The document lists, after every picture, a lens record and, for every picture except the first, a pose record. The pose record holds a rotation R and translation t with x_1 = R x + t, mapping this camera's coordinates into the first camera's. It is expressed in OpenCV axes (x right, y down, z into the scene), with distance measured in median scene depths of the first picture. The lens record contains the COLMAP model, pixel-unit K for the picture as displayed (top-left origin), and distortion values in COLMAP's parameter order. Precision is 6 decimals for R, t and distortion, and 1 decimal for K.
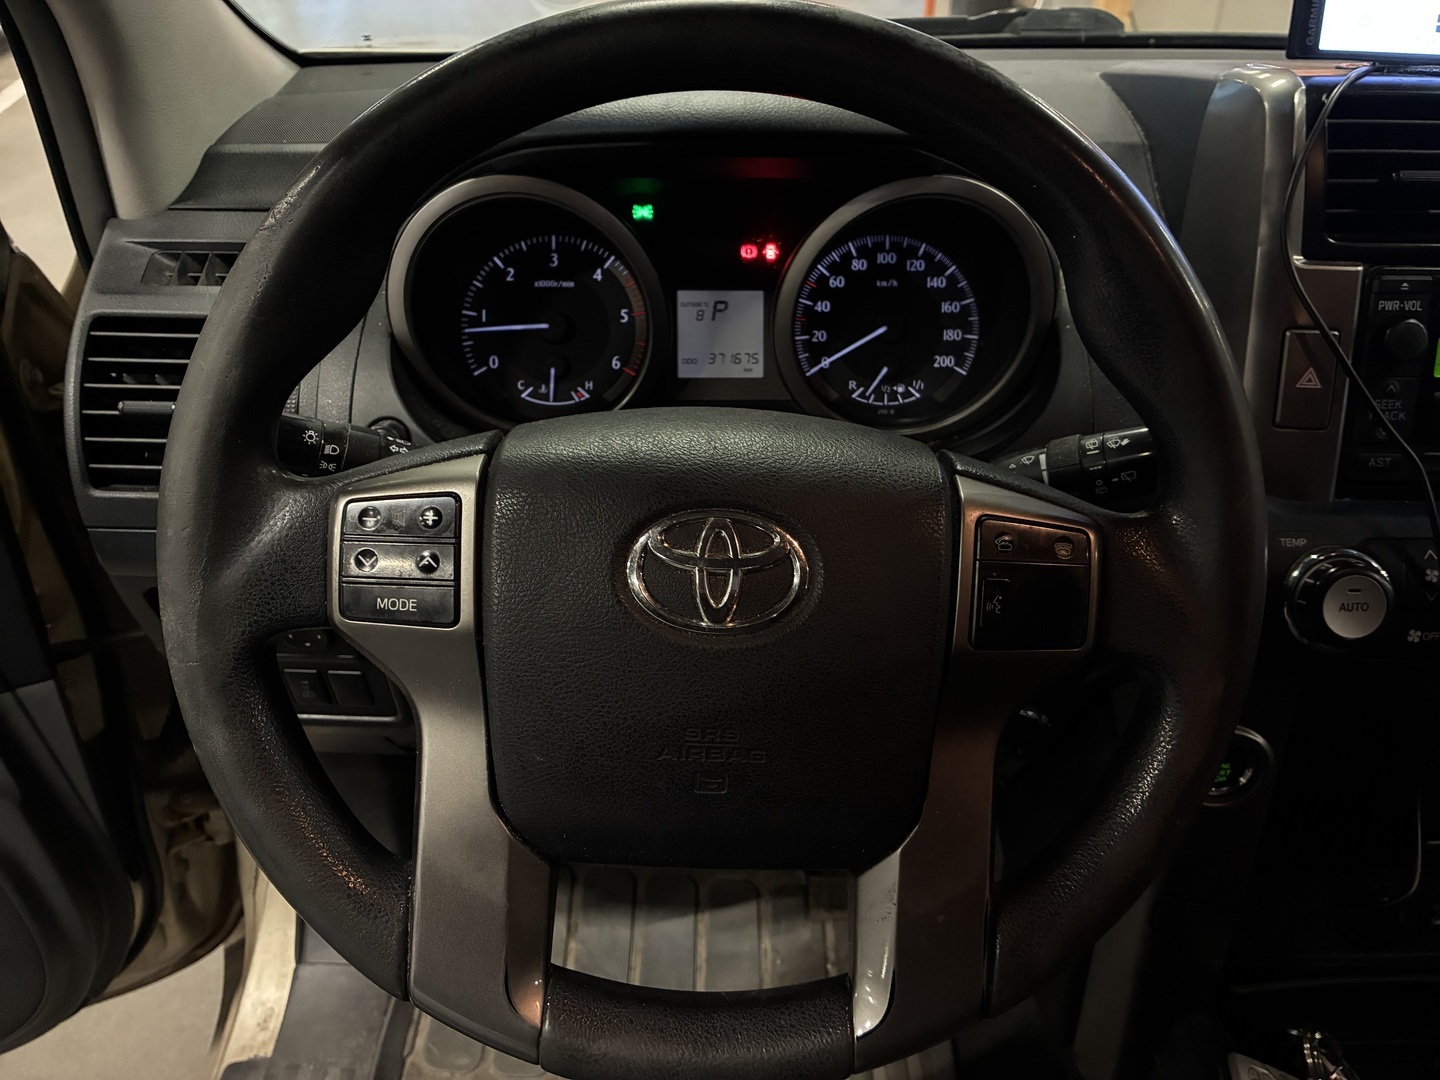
lens RADIAL K [[1090.4, 0, 720.0], [0, 1090.4, 540.0], [0, 0, 1]] dist [-0.000281, -0.002280]
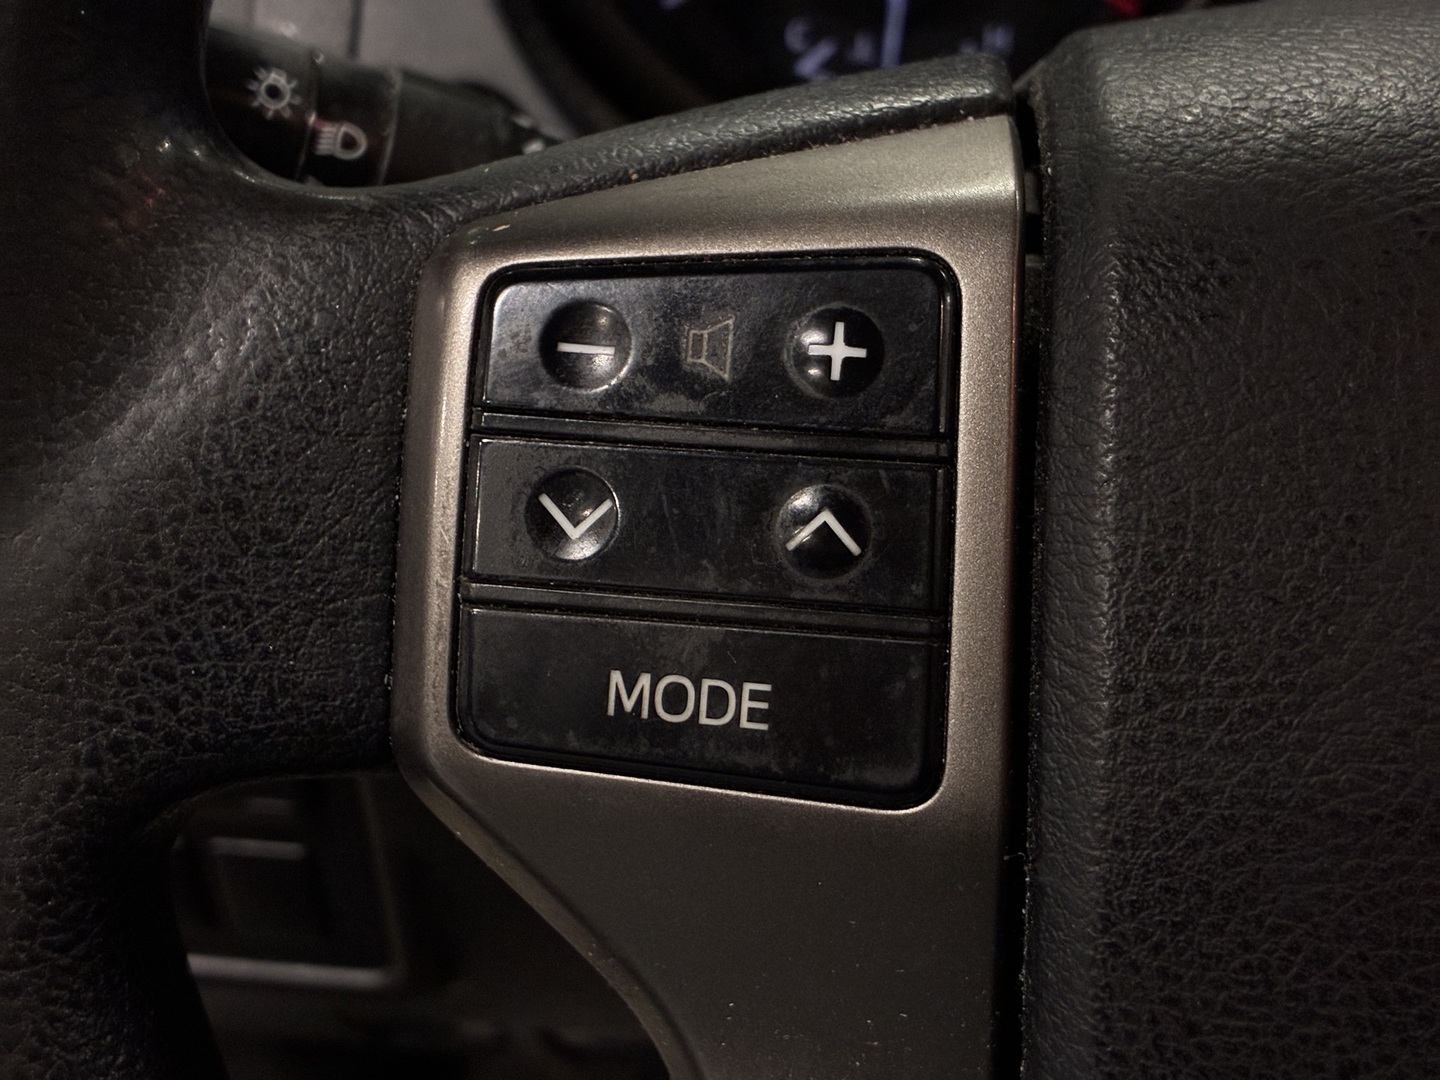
lens RADIAL K [[2214.5, 0, 719.8], [0, 2214.5, 491.7], [0, 0, 1]] dist [0.099793, -0.102102]
pose [[0.996728, 0.037199, -0.071761, -0.154128], [-0.038110, 0.999209, -0.011372, 0.010715], [0.071281, 0.014069, 0.997357, 0.304715]]
